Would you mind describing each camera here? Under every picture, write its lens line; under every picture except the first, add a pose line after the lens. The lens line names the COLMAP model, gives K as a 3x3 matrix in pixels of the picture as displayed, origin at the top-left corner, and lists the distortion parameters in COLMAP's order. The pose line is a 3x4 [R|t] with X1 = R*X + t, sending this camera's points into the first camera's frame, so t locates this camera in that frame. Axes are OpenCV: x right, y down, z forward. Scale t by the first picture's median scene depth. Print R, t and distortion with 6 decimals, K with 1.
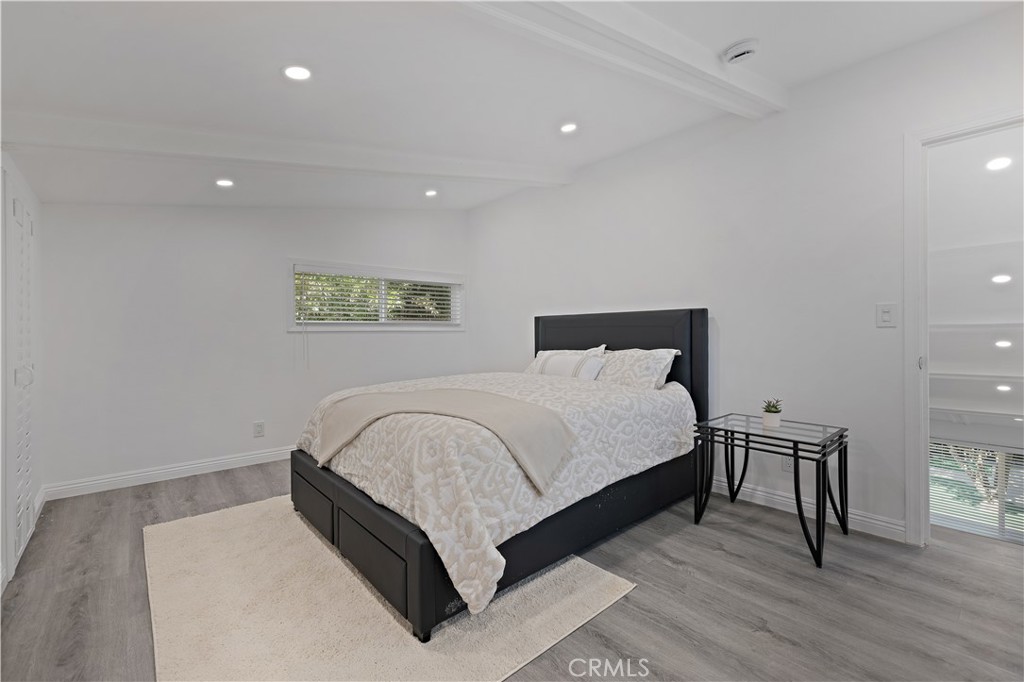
lens RADIAL K [[433.7, 0, 512.9], [0, 433.7, 337.1], [0, 0, 1]] dist [0.001350, 0.000450]
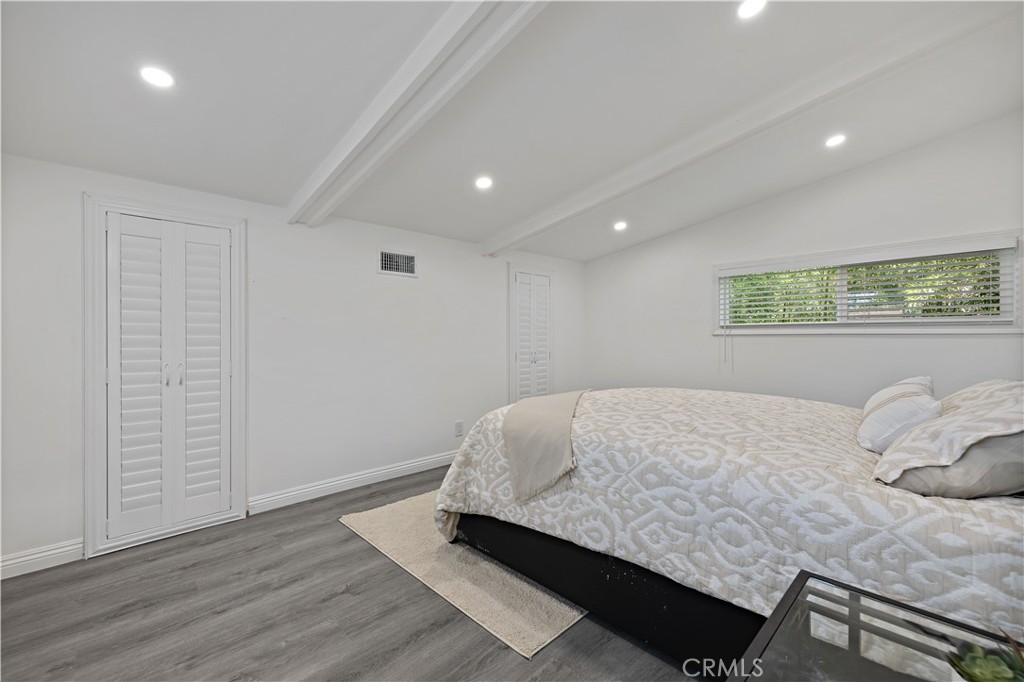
lens RADIAL K [[433.7, 0, 508.8], [0, 433.7, 336.0], [0, 0, 1]] dist [0.001350, 0.000450]
pose [[0.044913, 0.009336, -0.998947, 0.931199], [-0.006560, 0.999938, 0.009051, -0.027850], [0.998969, 0.006146, 0.044971, 0.796259]]
